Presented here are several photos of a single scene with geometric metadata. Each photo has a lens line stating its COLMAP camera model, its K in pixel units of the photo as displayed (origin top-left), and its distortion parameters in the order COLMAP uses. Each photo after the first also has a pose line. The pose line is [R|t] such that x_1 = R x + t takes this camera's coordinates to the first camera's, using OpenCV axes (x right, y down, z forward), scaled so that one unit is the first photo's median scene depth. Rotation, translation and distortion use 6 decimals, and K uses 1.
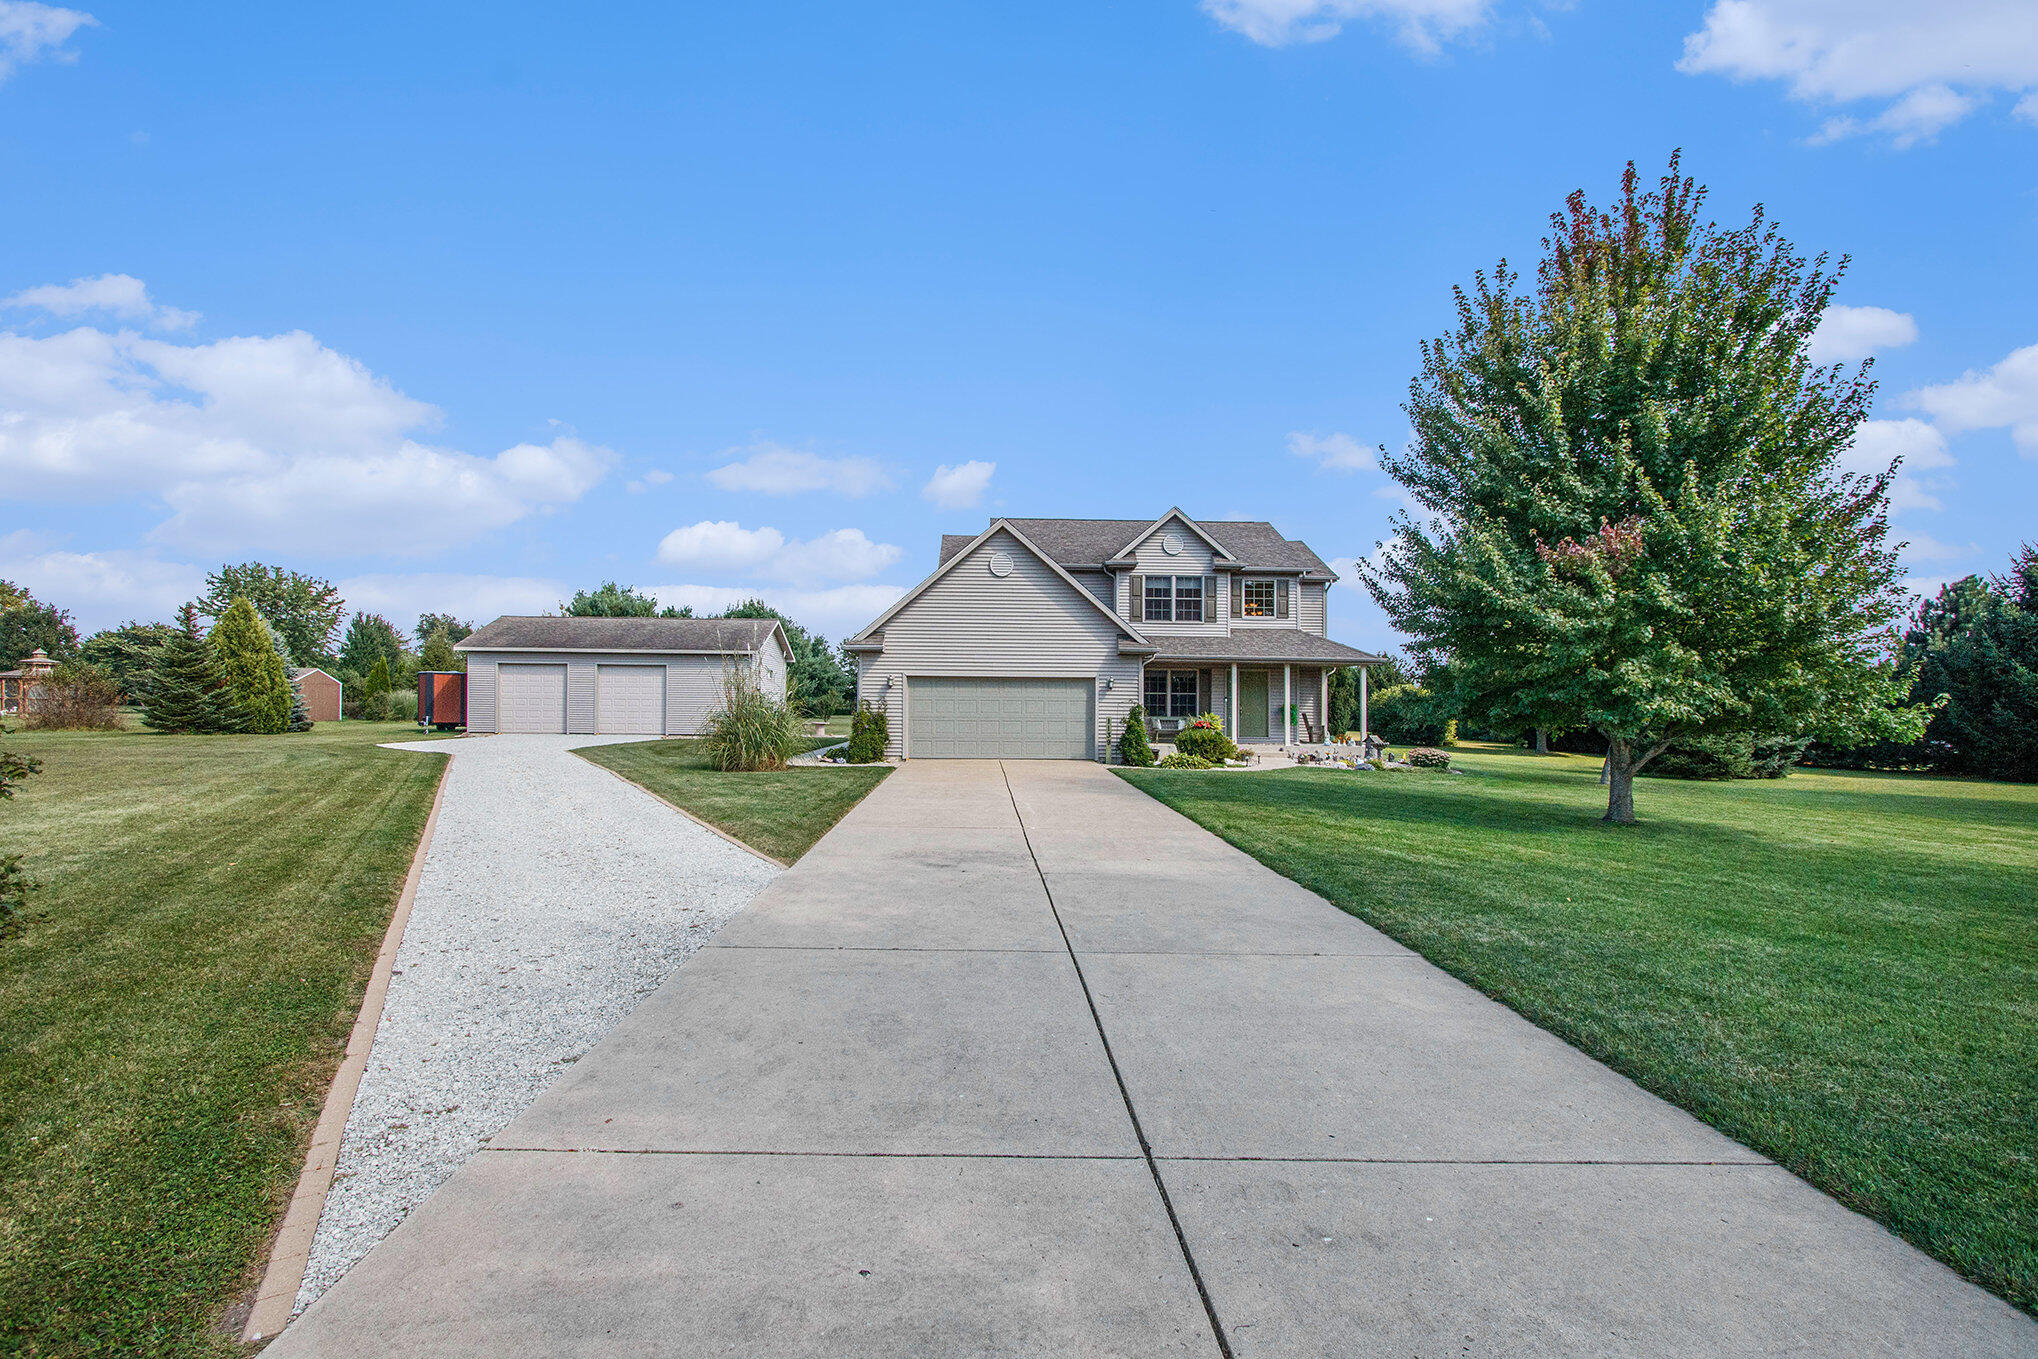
lens RADIAL K [[934.9, 0, 1016.6], [0, 934.9, 683.1], [0, 0, 1]] dist [0.002208, 0.000345]
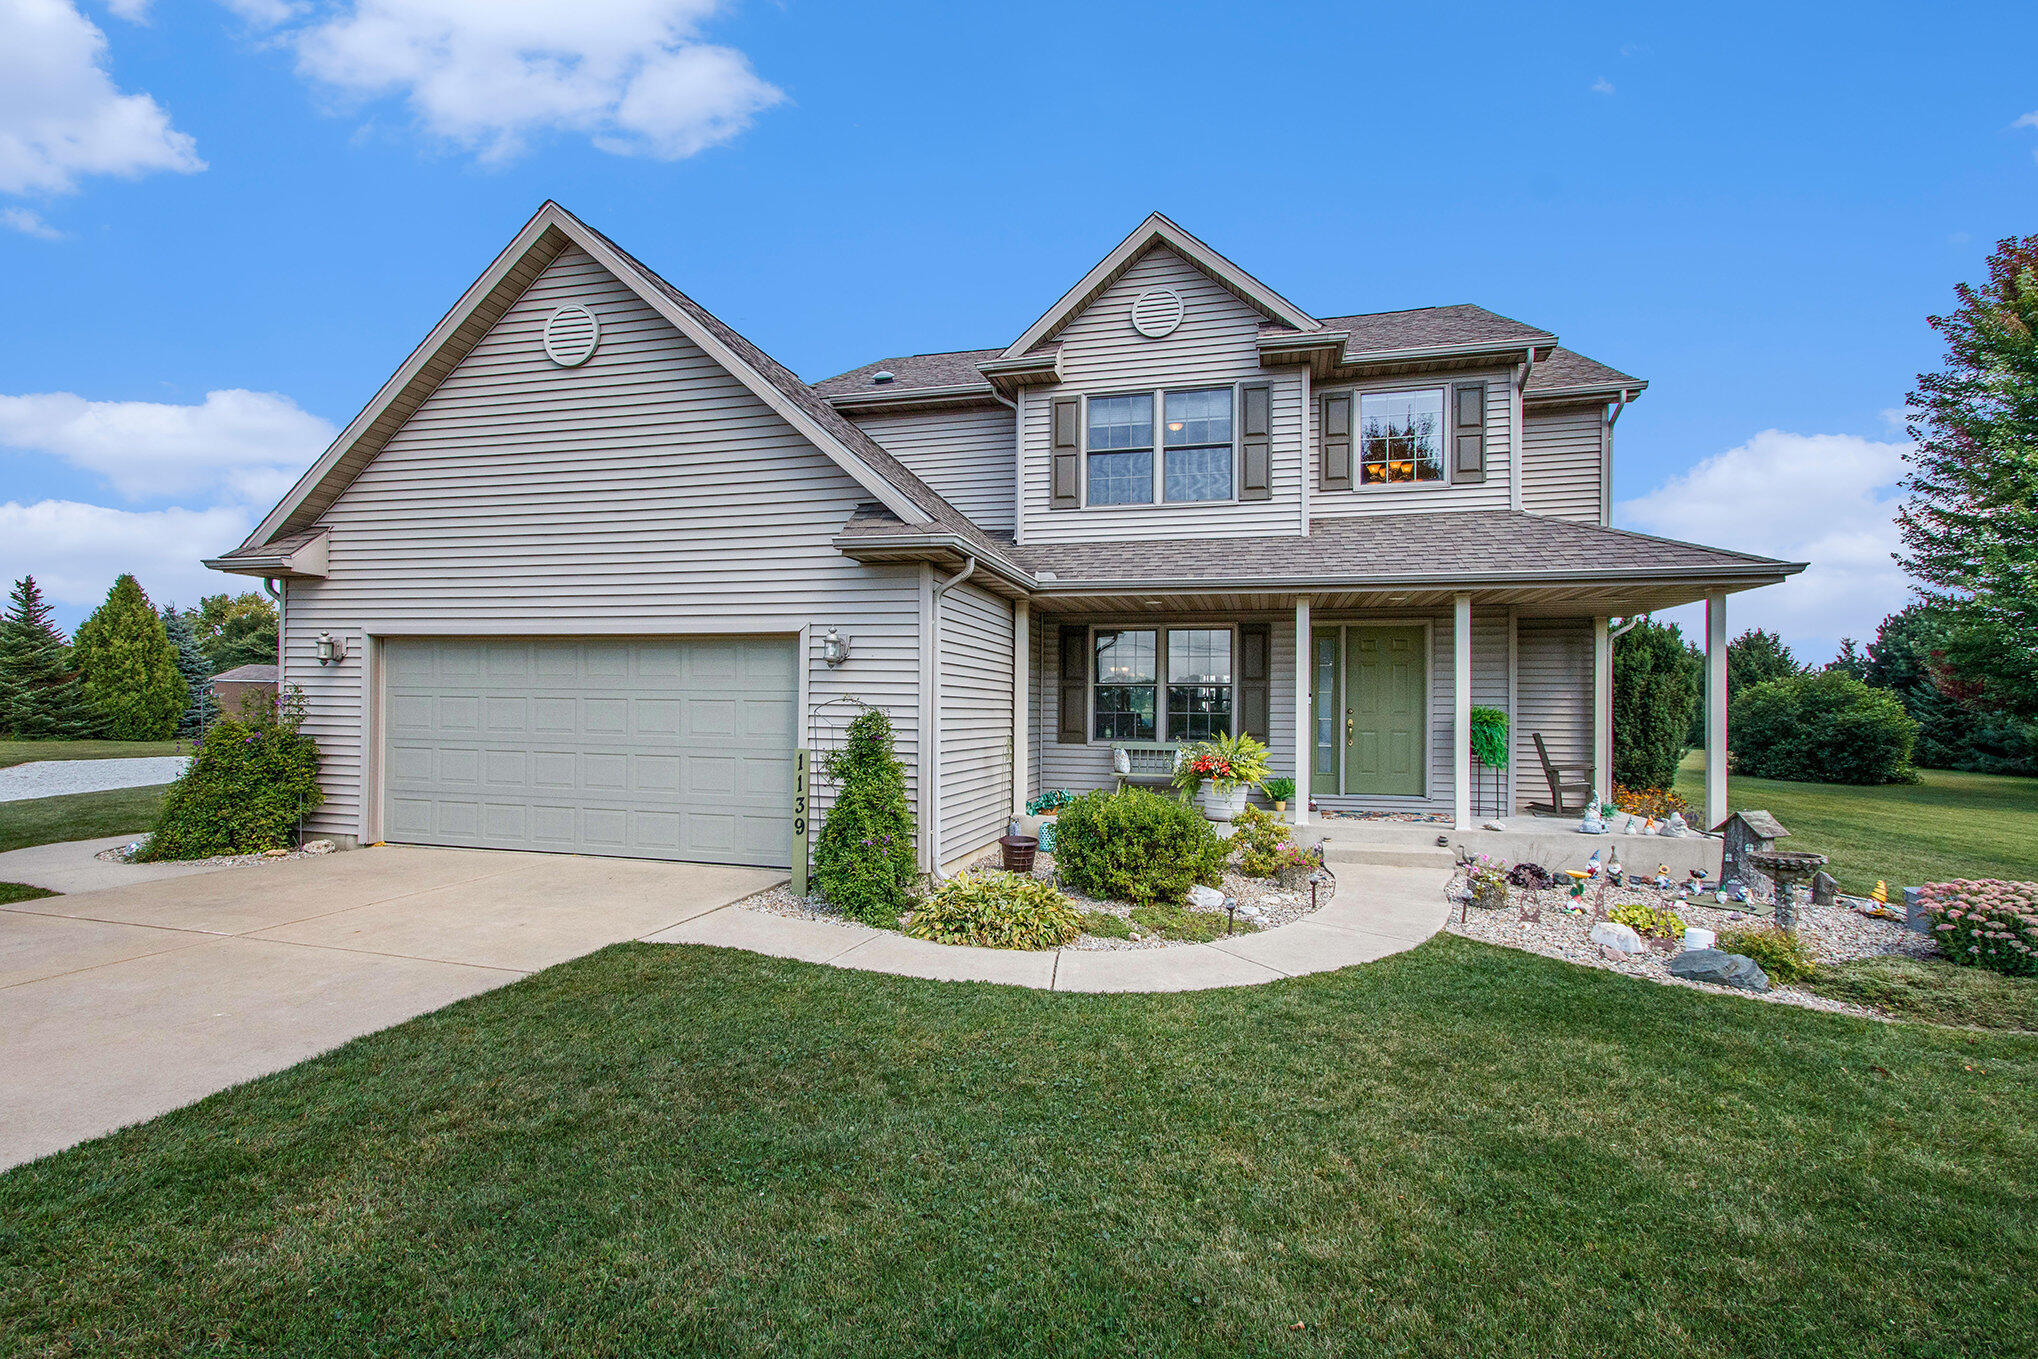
lens RADIAL K [[982.0, 0, 952.1], [0, 982.0, 698.4], [0, 0, 1]] dist [0.002151, 0.000239]
pose [[0.952874, 0.000768, -0.303367, 0.211674], [0.003917, 0.999882, 0.014836, 0.011702], [0.303342, -0.015325, 0.952758, 0.568946]]
